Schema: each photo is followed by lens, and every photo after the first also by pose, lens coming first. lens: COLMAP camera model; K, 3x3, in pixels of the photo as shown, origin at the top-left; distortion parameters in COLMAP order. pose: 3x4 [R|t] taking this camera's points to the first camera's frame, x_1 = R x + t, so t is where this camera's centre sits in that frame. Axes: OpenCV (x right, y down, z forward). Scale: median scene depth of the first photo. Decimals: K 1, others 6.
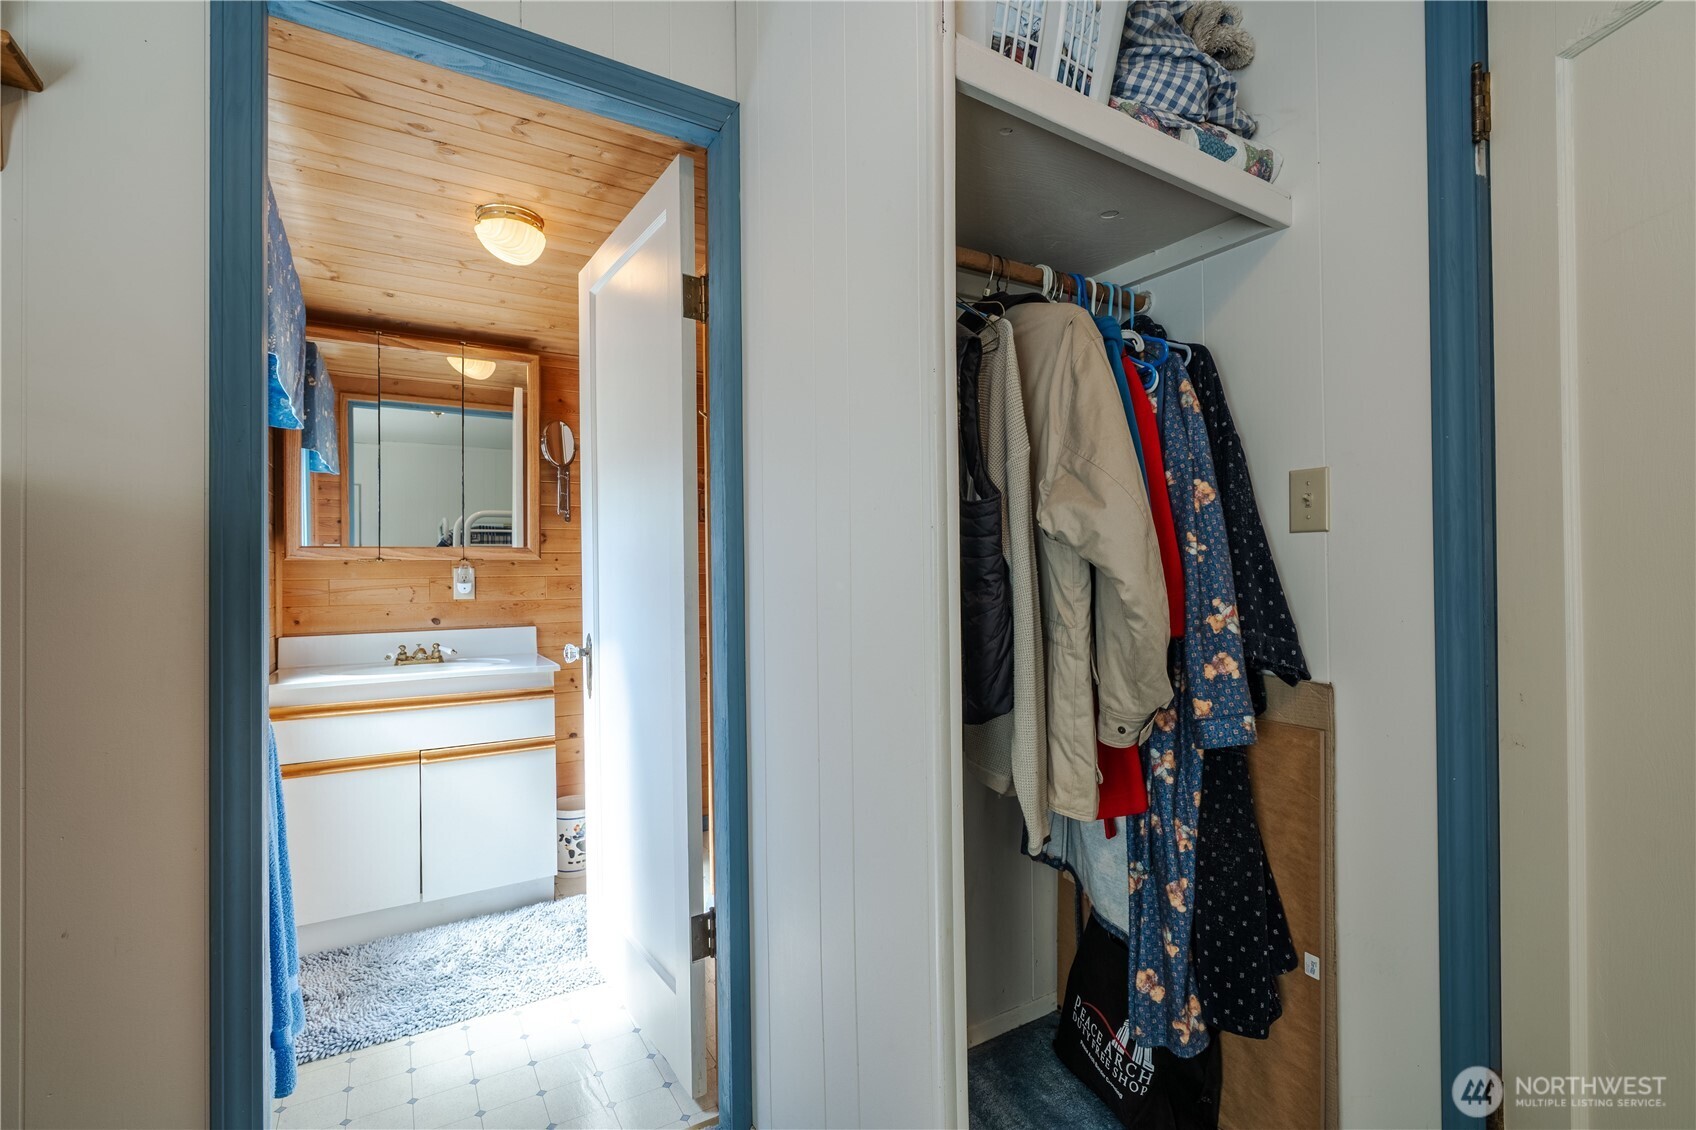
lens RADIAL K [[759.5, 0, 849.6], [0, 759.5, 561.9], [0, 0, 1]] dist [-0.010679, 0.003987]
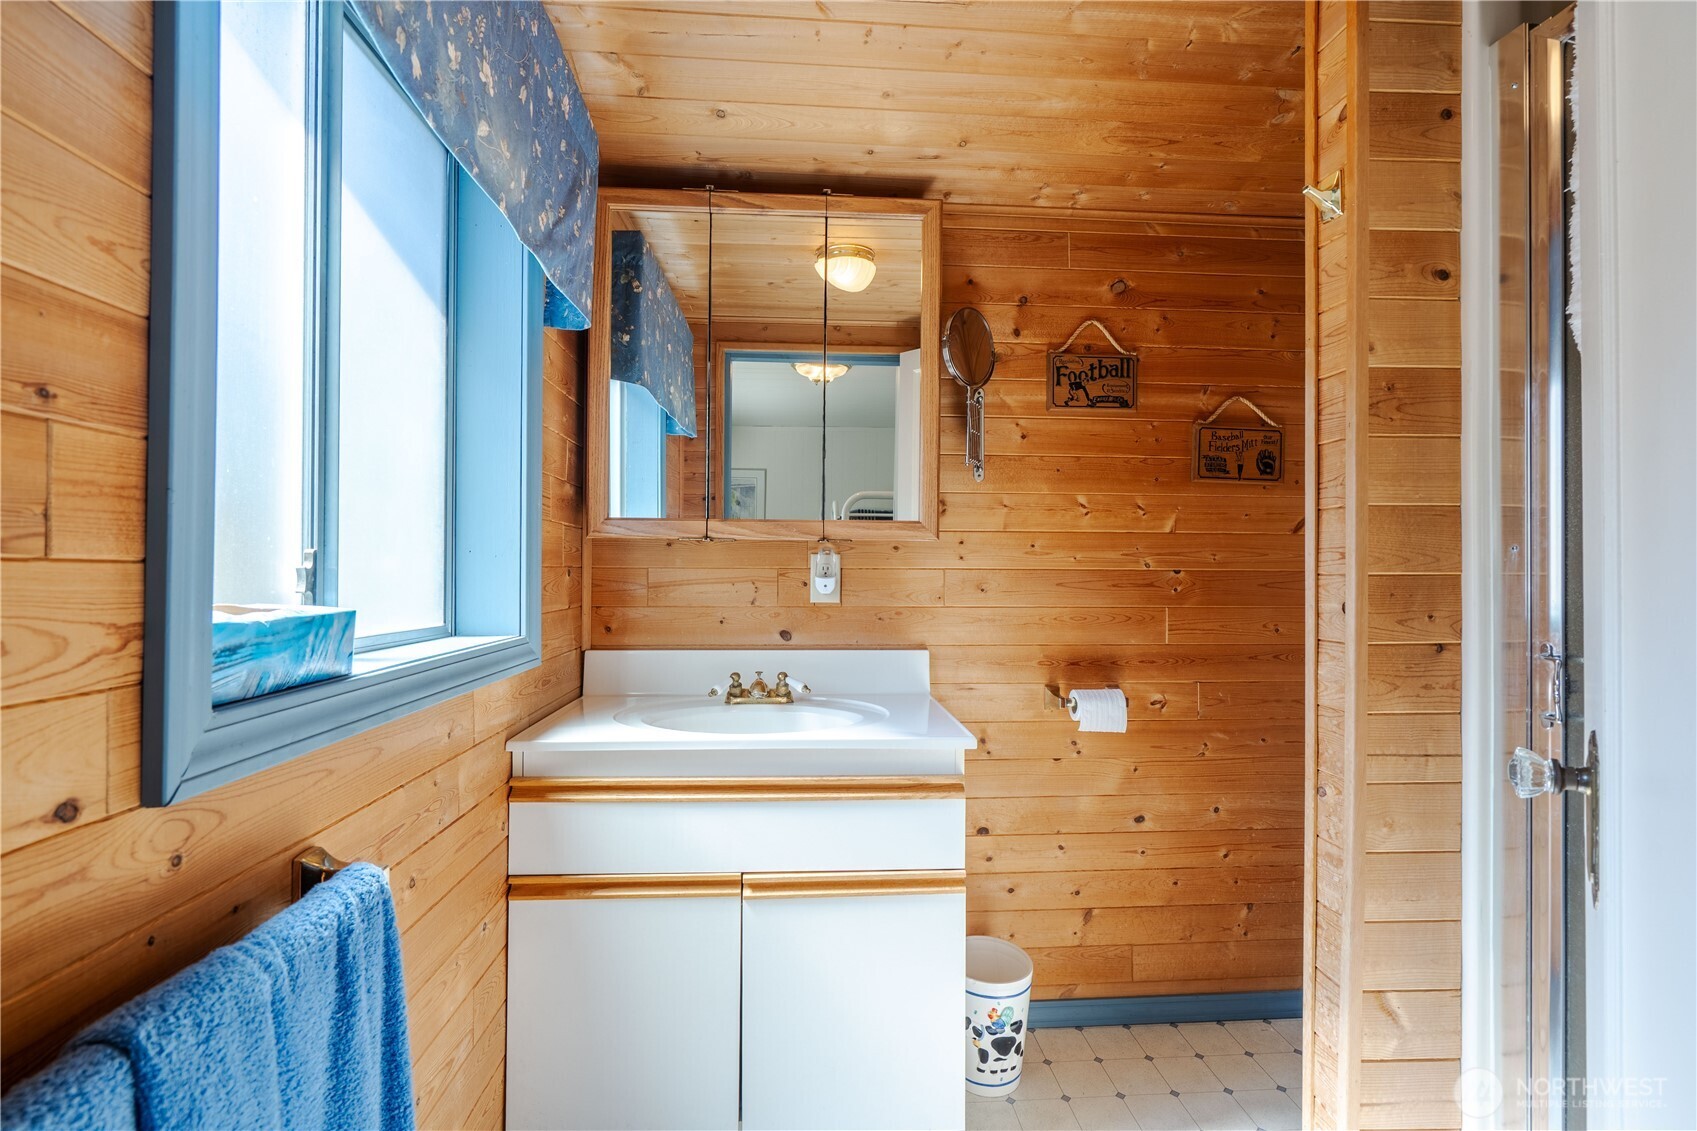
lens RADIAL K [[760.0, 0, 881.9], [0, 760.0, 562.2], [0, 0, 1]] dist [-0.010679, 0.003987]
pose [[0.908586, 0.015681, -0.417403, -0.204246], [-0.012800, 0.999871, 0.009700, 0.008594], [0.417502, -0.003470, 0.908670, 0.451413]]
